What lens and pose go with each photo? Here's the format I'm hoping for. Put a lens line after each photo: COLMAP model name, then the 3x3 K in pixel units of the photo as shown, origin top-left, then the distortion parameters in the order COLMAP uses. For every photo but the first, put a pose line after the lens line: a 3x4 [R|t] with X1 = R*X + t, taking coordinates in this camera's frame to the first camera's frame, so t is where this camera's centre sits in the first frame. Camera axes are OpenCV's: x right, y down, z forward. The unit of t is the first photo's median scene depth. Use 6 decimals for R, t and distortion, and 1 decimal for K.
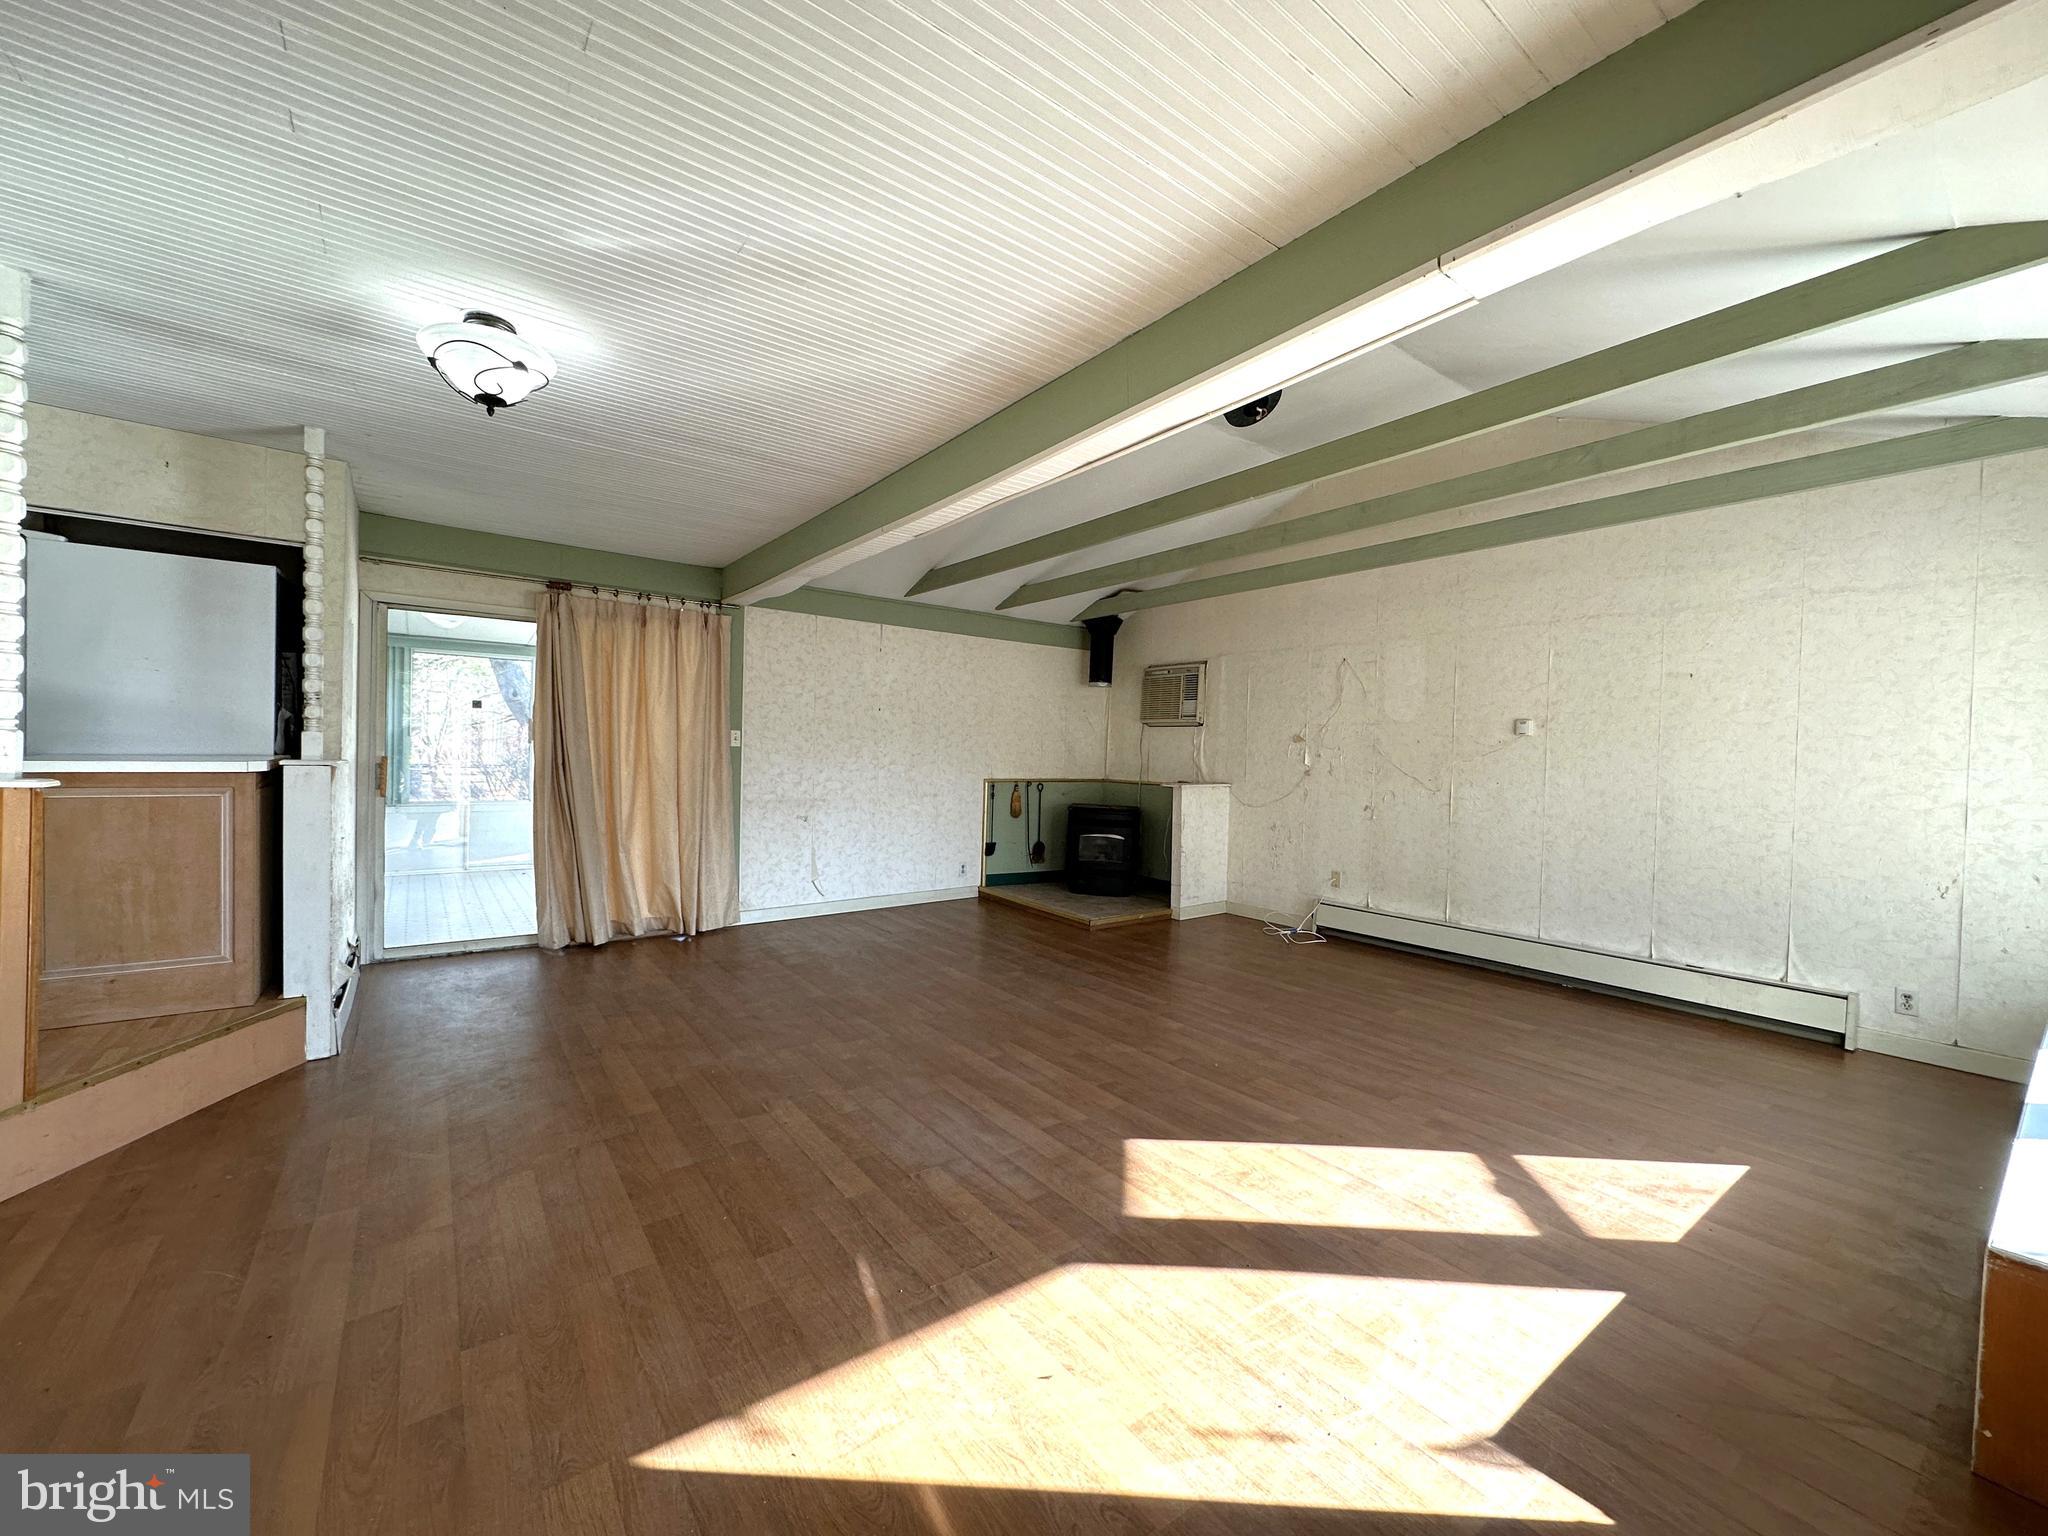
lens RADIAL K [[815.1, 0, 1026.2], [0, 815.1, 768.8], [0, 0, 1]] dist [-0.003483, 0.000447]
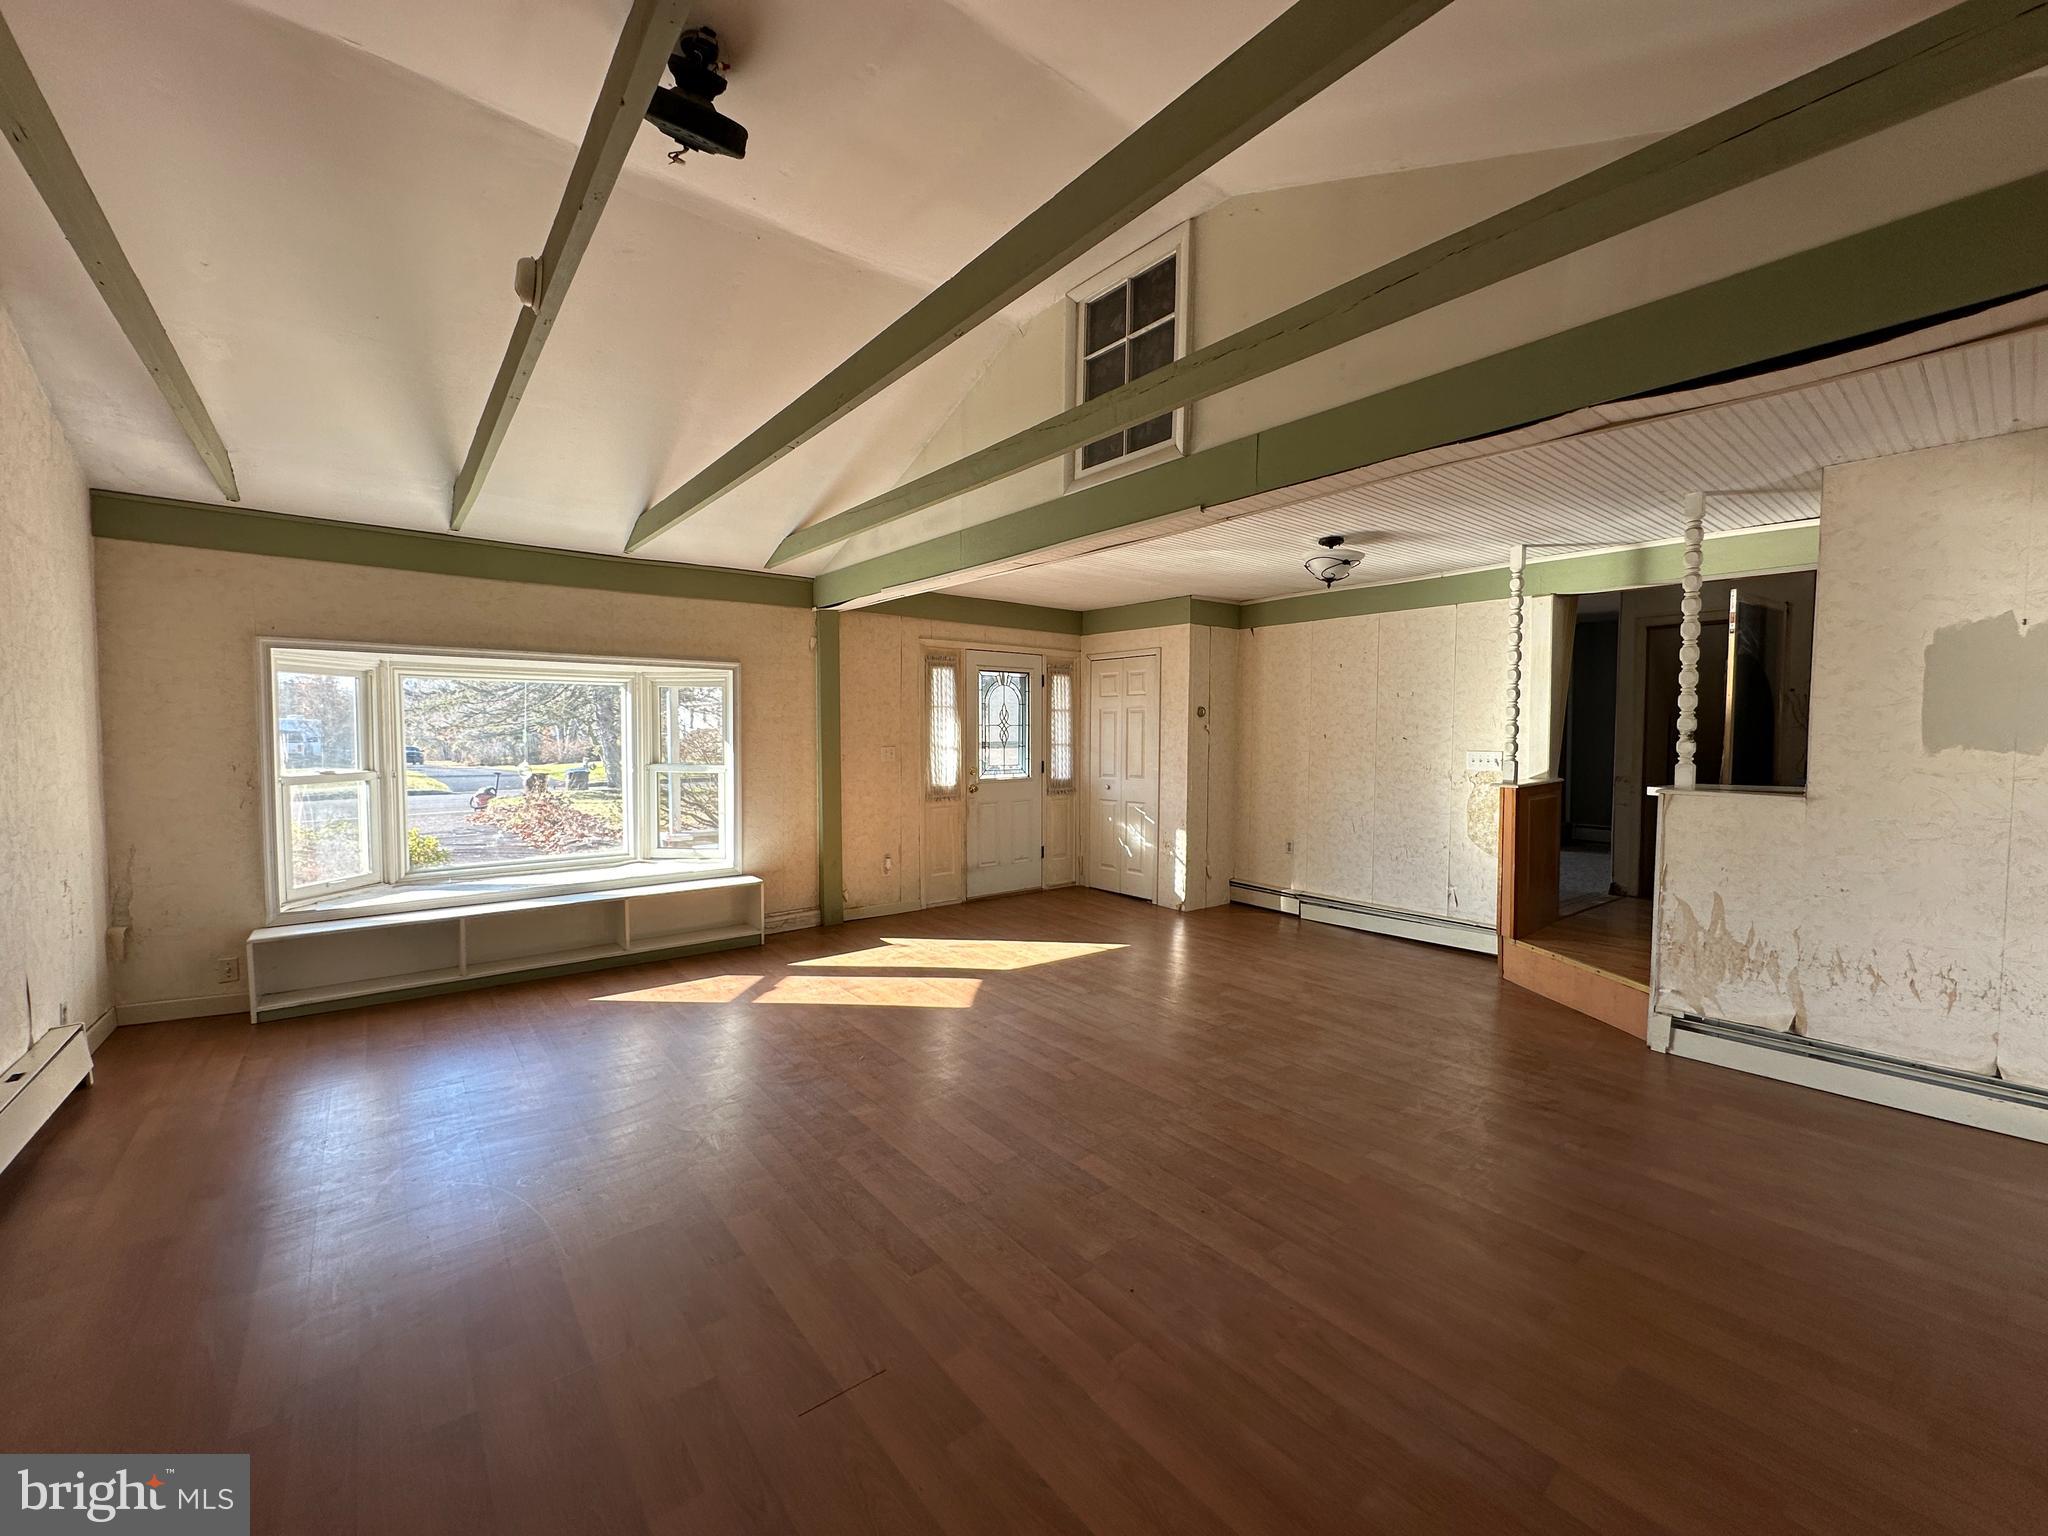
lens RADIAL K [[815.1, 0, 1023.4], [0, 815.1, 764.2], [0, 0, 1]] dist [-0.003483, 0.000447]
pose [[-0.998892, -0.029251, -0.036877, 0.096048], [-0.031504, 0.997574, 0.062071, -0.108704], [0.034972, 0.063164, -0.997390, 2.592592]]
